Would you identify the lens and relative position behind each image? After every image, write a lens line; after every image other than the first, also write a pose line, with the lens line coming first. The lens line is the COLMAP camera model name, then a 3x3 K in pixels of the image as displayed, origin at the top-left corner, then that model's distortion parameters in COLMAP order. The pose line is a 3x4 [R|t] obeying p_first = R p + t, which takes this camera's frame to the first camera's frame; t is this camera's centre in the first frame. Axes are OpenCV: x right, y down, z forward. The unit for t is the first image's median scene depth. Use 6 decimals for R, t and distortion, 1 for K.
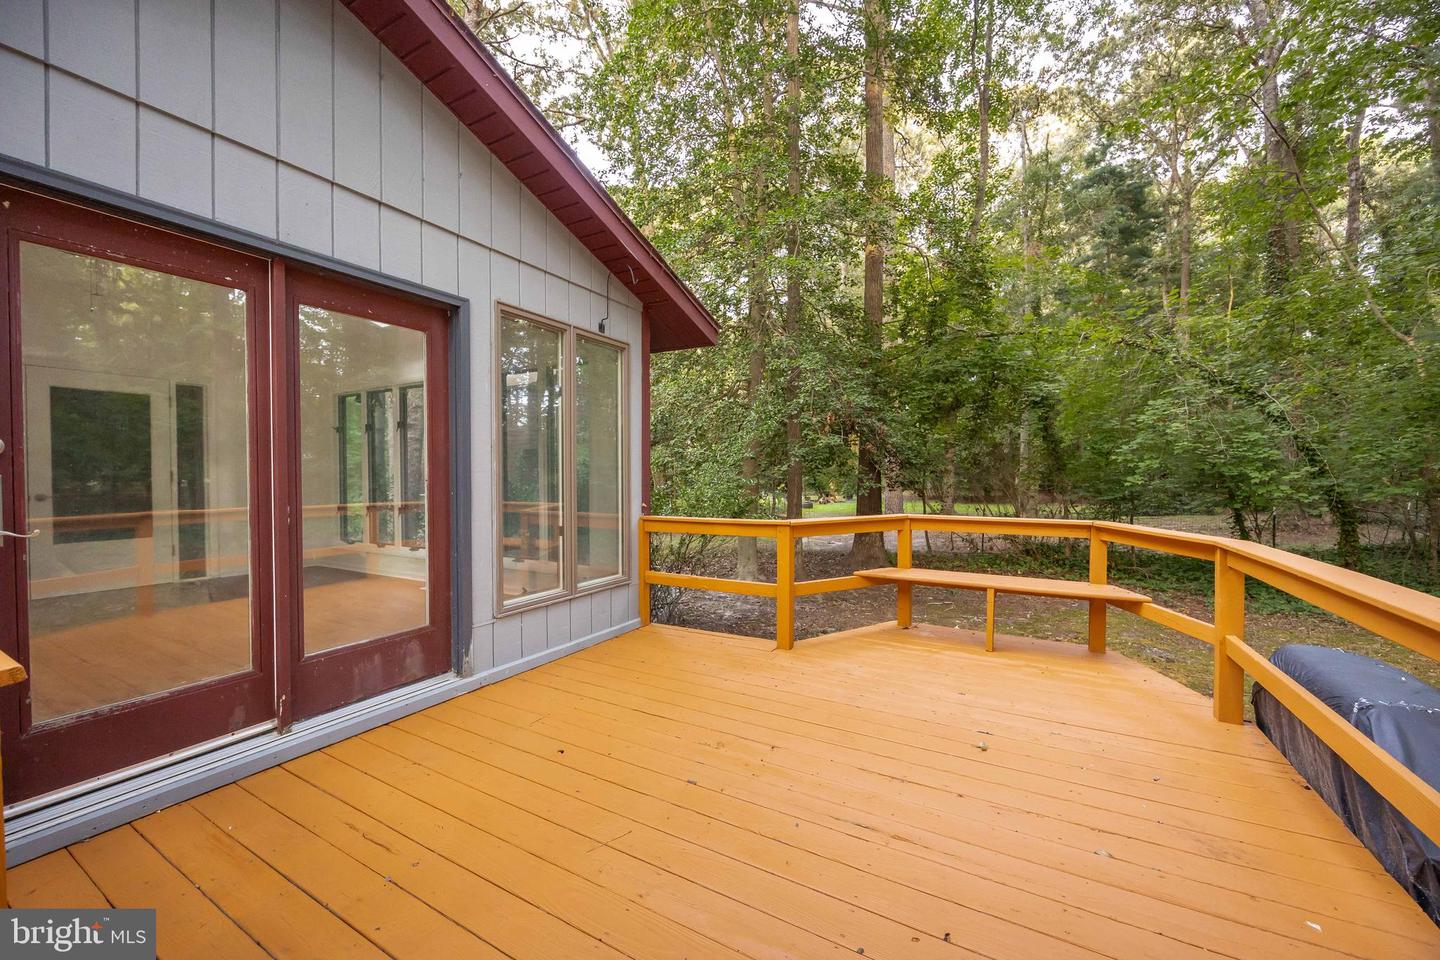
lens RADIAL K [[552.9, 0, 720.0], [0, 552.9, 480.0], [0, 0, 1]] dist [0.001228, 0.000039]
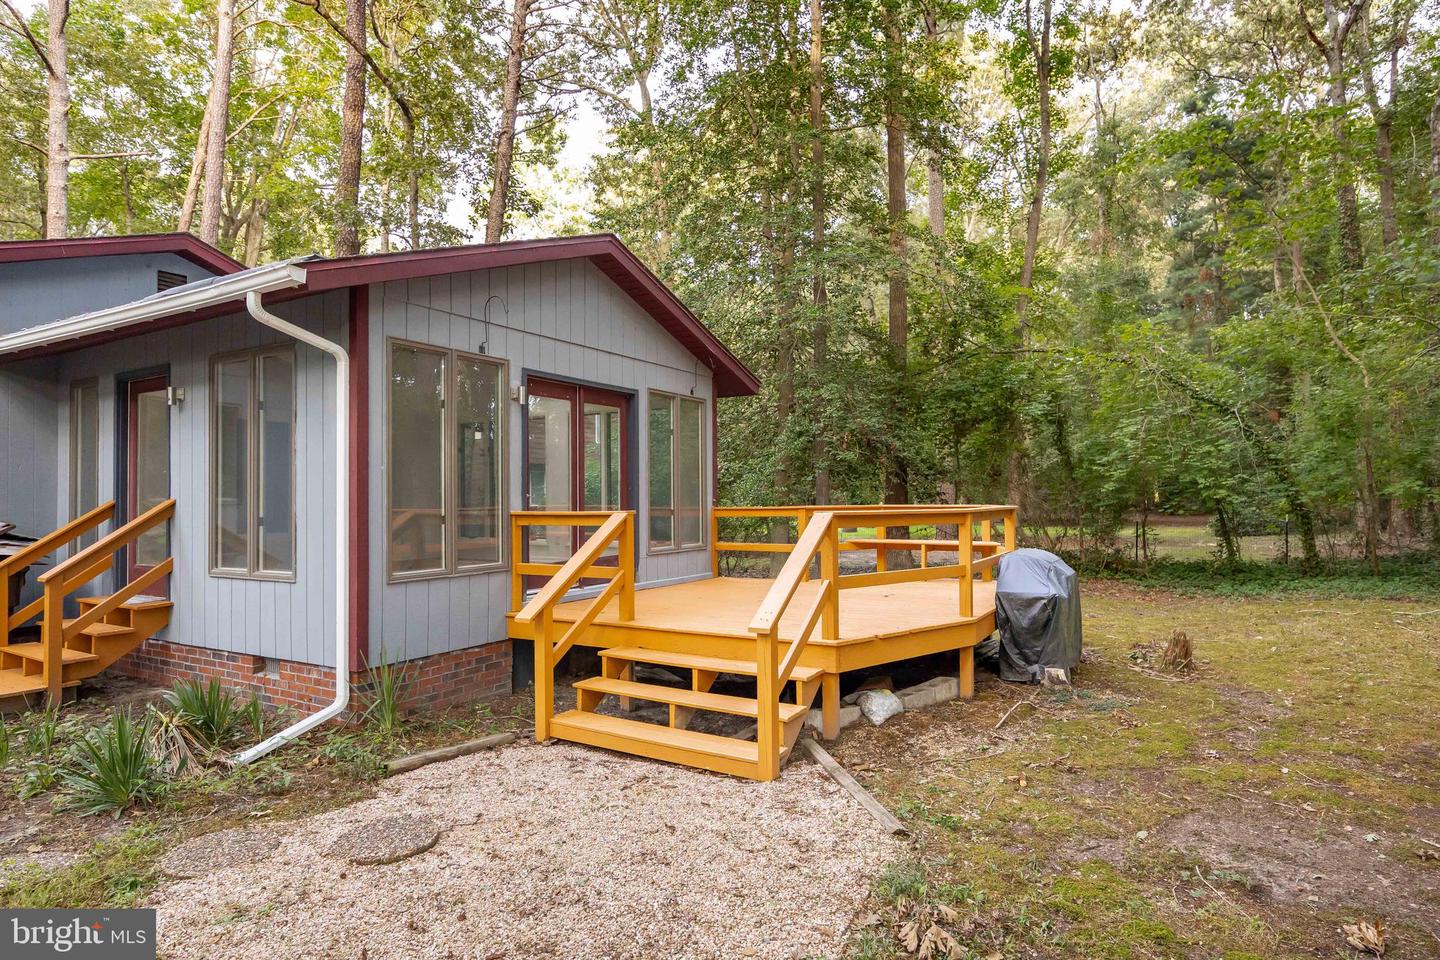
lens RADIAL K [[799.6, 0, 720.0], [0, 799.6, 480.0], [0, 0, 1]] dist [0.003410, 0.000440]
pose [[0.999729, -0.007723, -0.021940, -0.042351], [0.006996, 0.999431, -0.032993, 0.038462], [0.022182, 0.032831, 0.999215, -0.762957]]
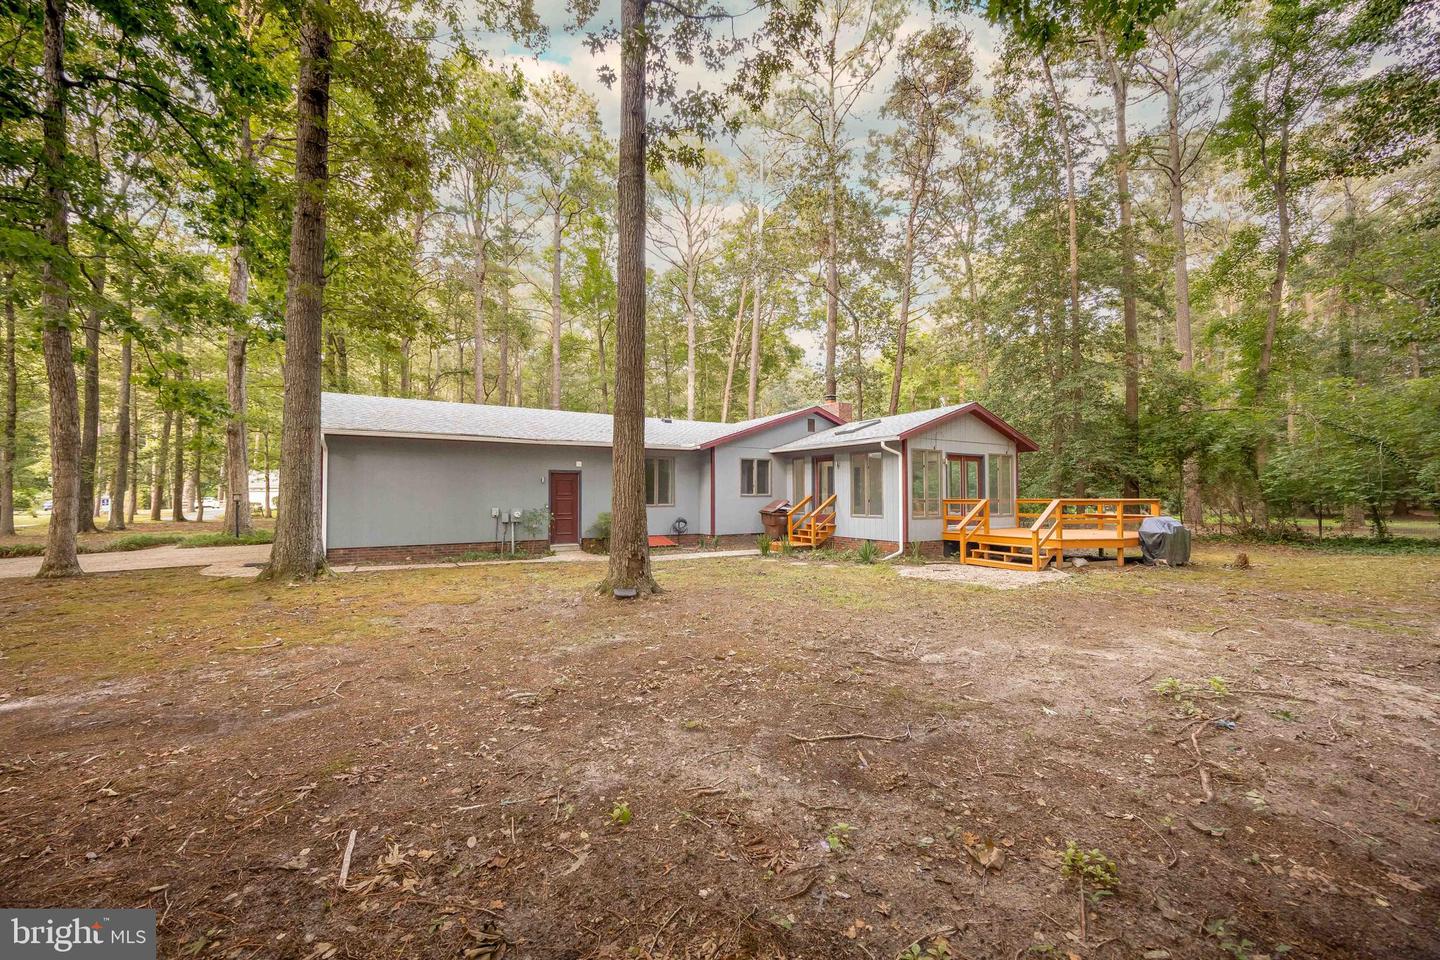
lens RADIAL K [[536.7, 0, 720.0], [0, 536.7, 480.0], [0, 0, 1]] dist [-0.002080, -0.000134]
pose [[0.863007, -0.014238, -0.504991, -0.022121], [-0.004398, 0.999353, -0.035694, 0.045887], [0.505172, 0.033025, 0.862386, -1.945658]]
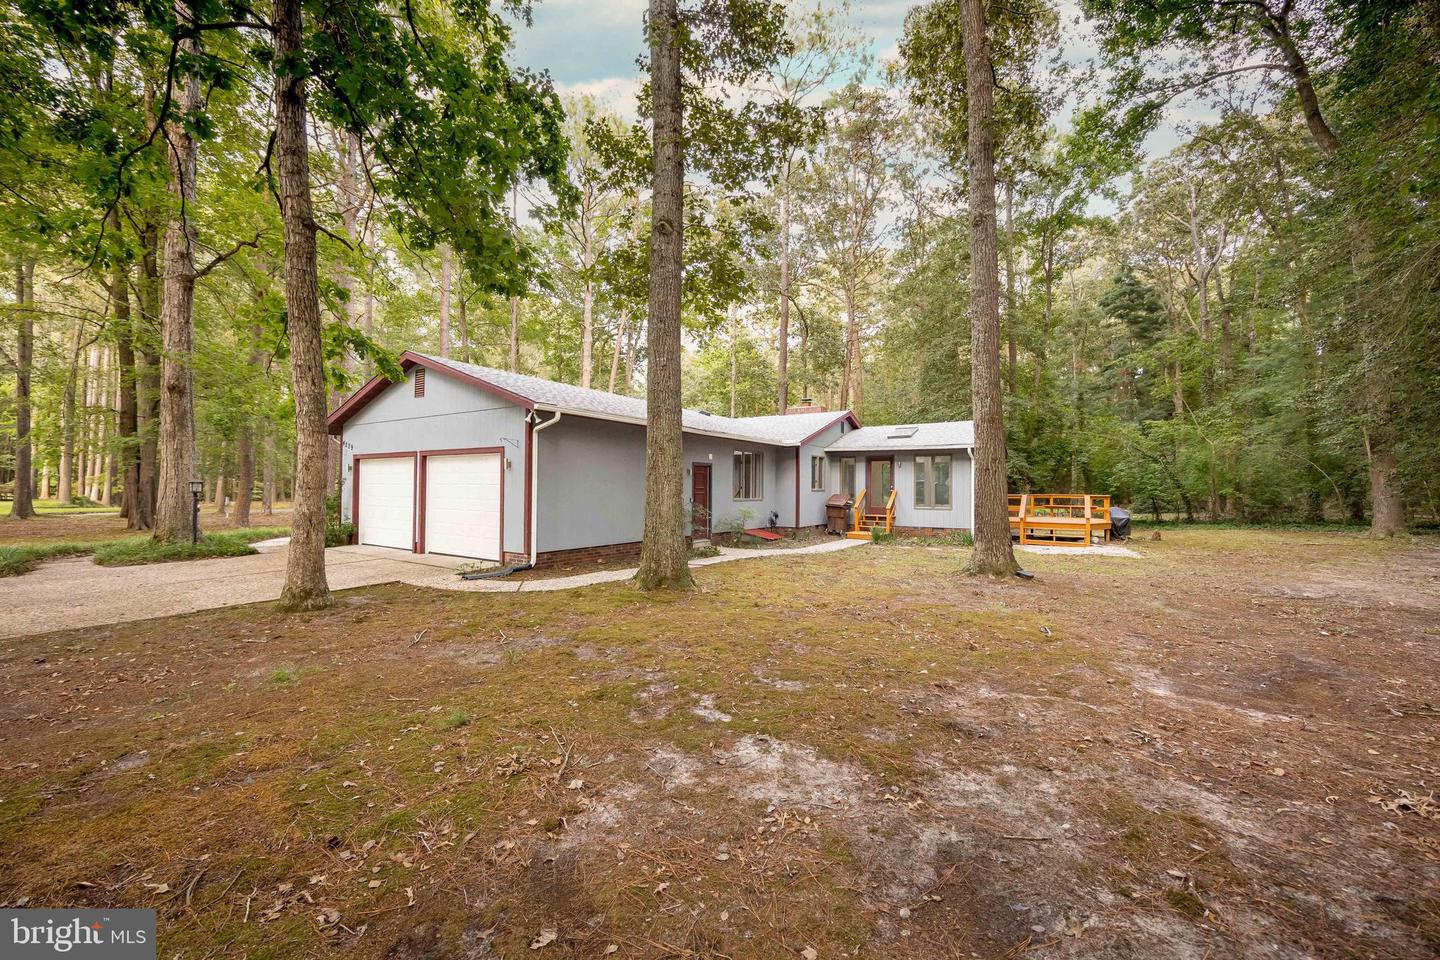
lens RADIAL K [[552.9, 0, 720.0], [0, 552.9, 480.0], [0, 0, 1]] dist [0.001228, 0.000039]
pose [[0.997440, 0.008059, -0.071054, -1.365217], [-0.009759, 0.999674, -0.023601, 0.047036], [0.070840, 0.024234, 0.997193, -2.487683]]
